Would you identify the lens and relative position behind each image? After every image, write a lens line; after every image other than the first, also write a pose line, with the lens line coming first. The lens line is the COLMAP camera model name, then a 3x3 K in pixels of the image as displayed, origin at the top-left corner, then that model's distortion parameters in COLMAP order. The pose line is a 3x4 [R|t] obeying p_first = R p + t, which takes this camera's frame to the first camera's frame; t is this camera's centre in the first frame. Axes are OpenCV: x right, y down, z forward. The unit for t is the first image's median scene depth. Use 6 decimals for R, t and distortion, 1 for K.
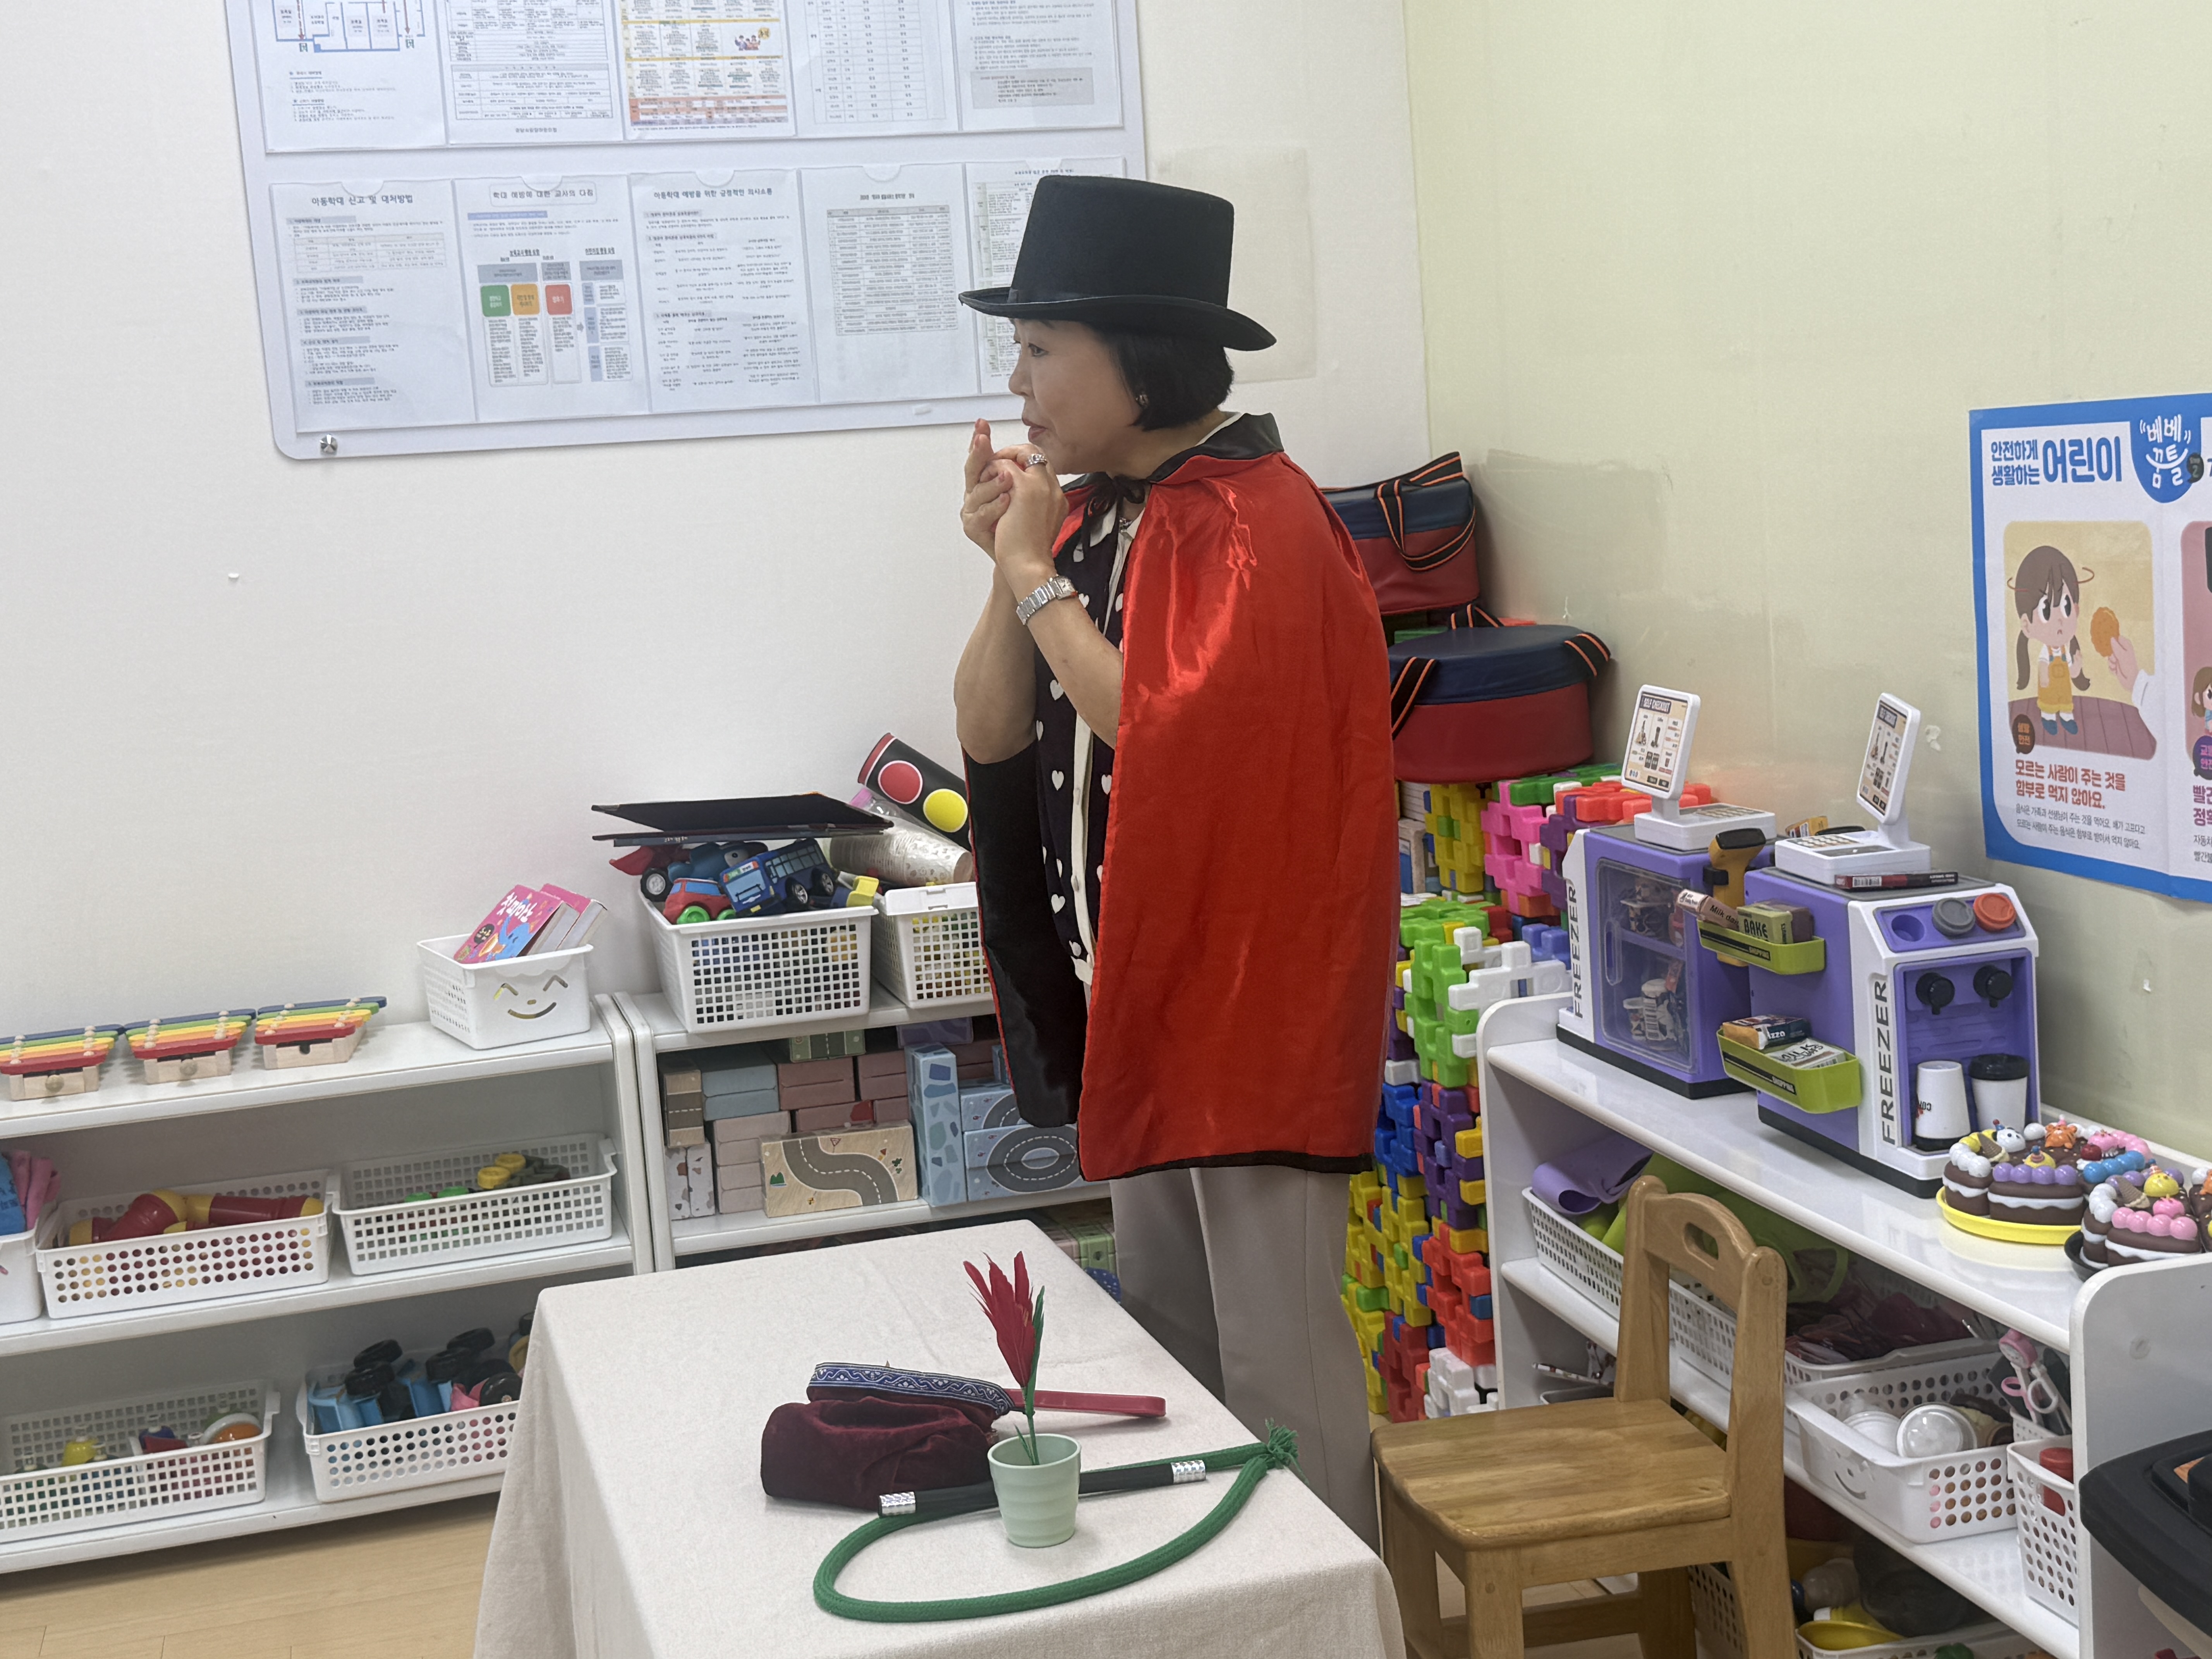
lens RADIAL K [[2935.9, 0, 1106.0], [0, 2935.9, 829.5], [0, 0, 1]] dist [0.267237, -0.620442]
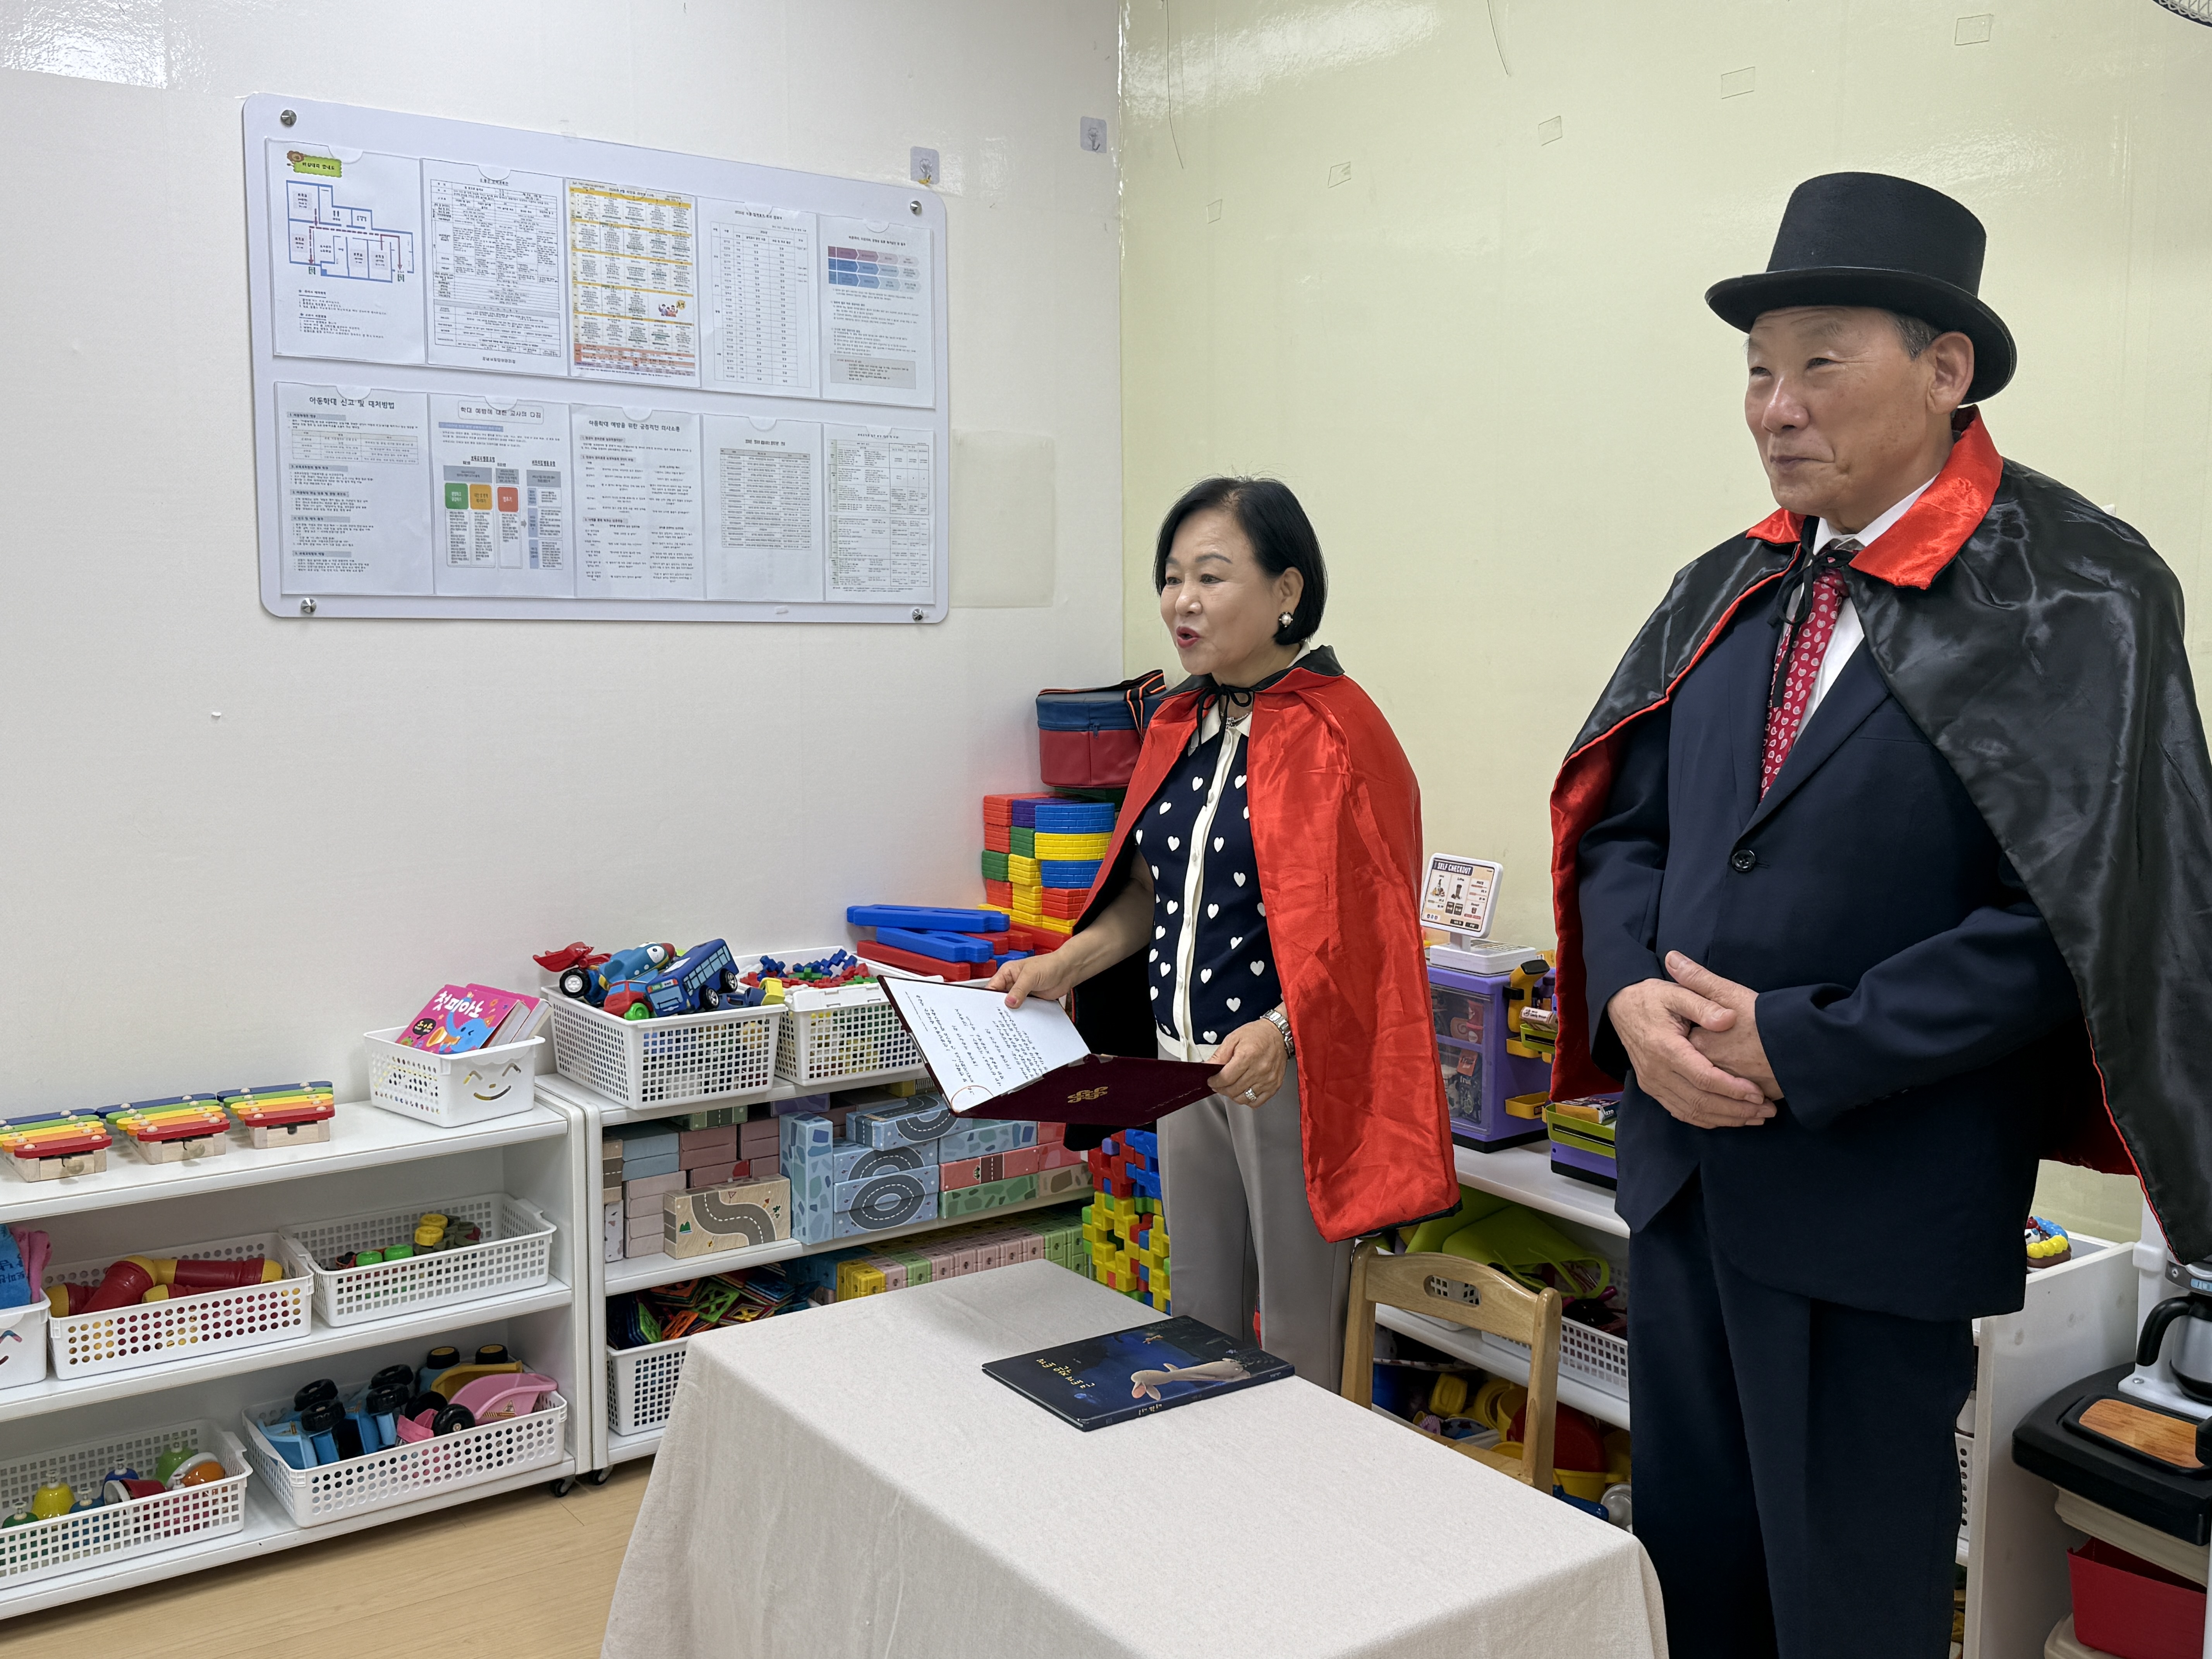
lens RADIAL K [[2100.8, 0, 1106.0], [0, 2100.8, 829.5], [0, 0, 1]] dist [0.248551, -0.514421]
pose [[0.930752, 0.033303, 0.364132, -0.282577], [-0.019521, 0.998949, -0.041465, -0.013495], [-0.365130, 0.031485, 0.930424, 0.111963]]
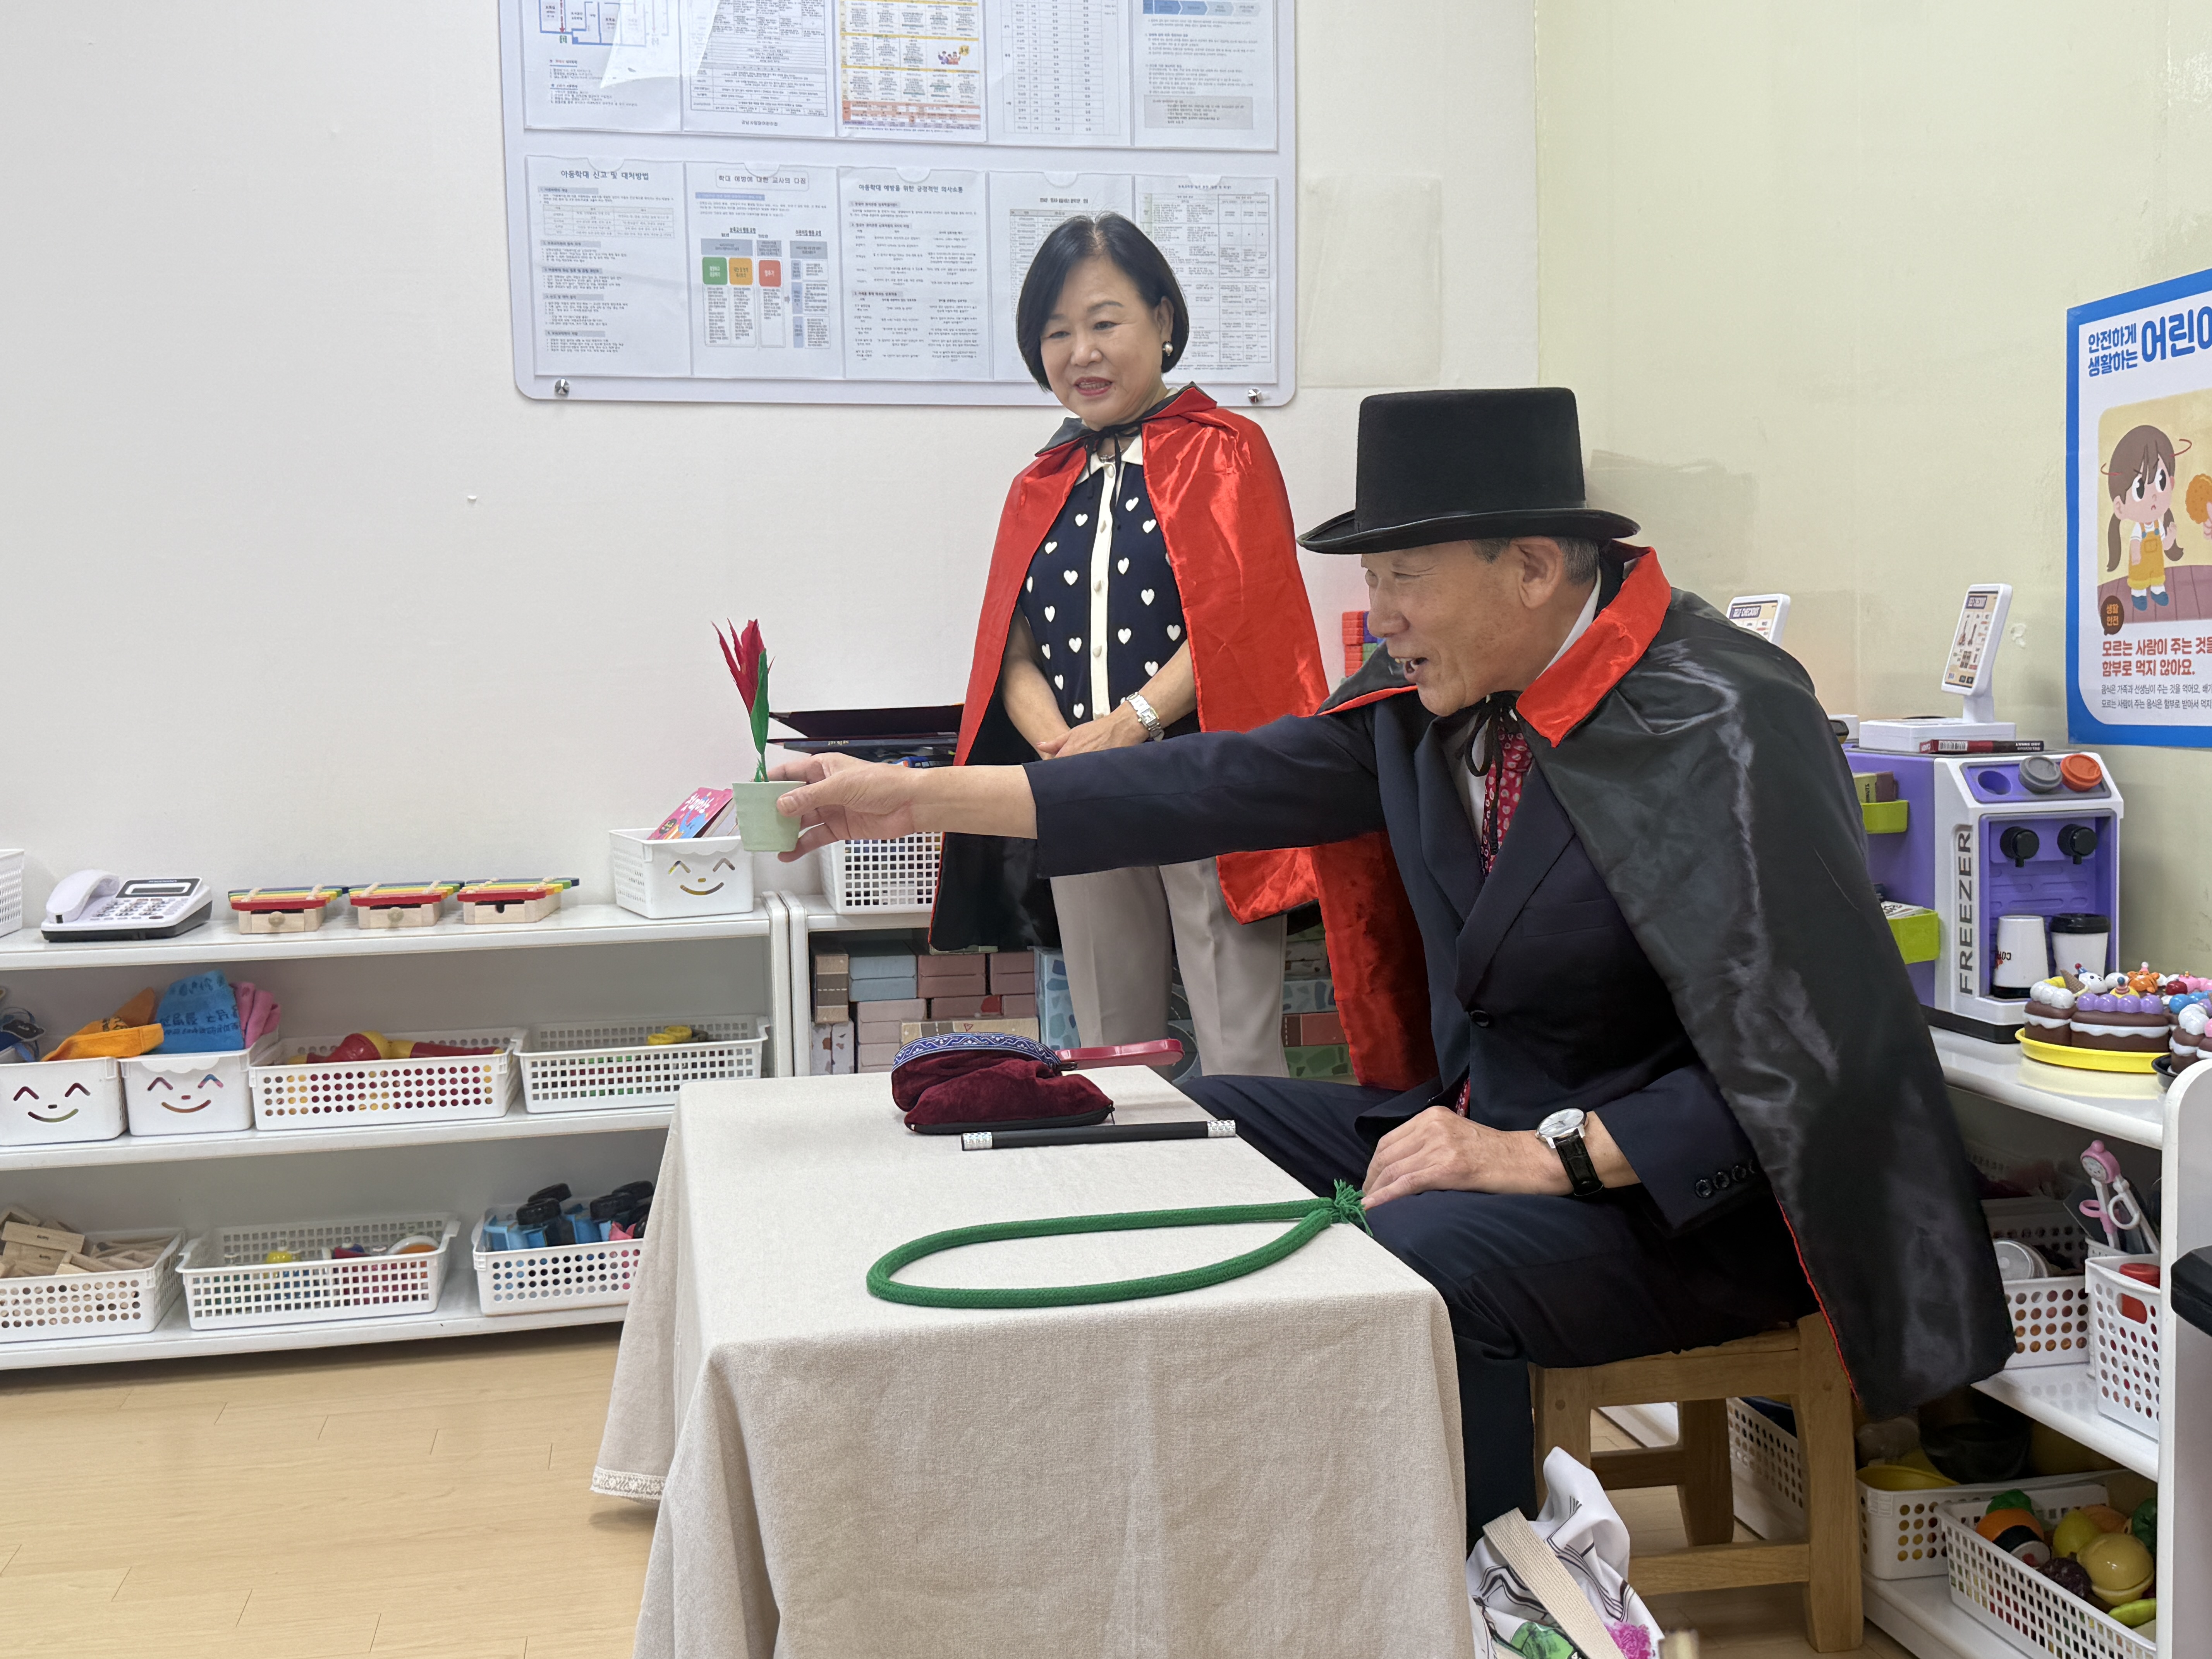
lens RADIAL K [[2365.4, 0, 1097.1], [0, 2365.4, 839.4], [0, 0, 1]] dist [0.244132, -0.543609]
pose [[0.996214, 0.053244, -0.068718, 0.015548], [-0.057482, 0.996466, -0.061246, 0.089853], [0.065214, 0.064964, 0.995754, 0.116400]]
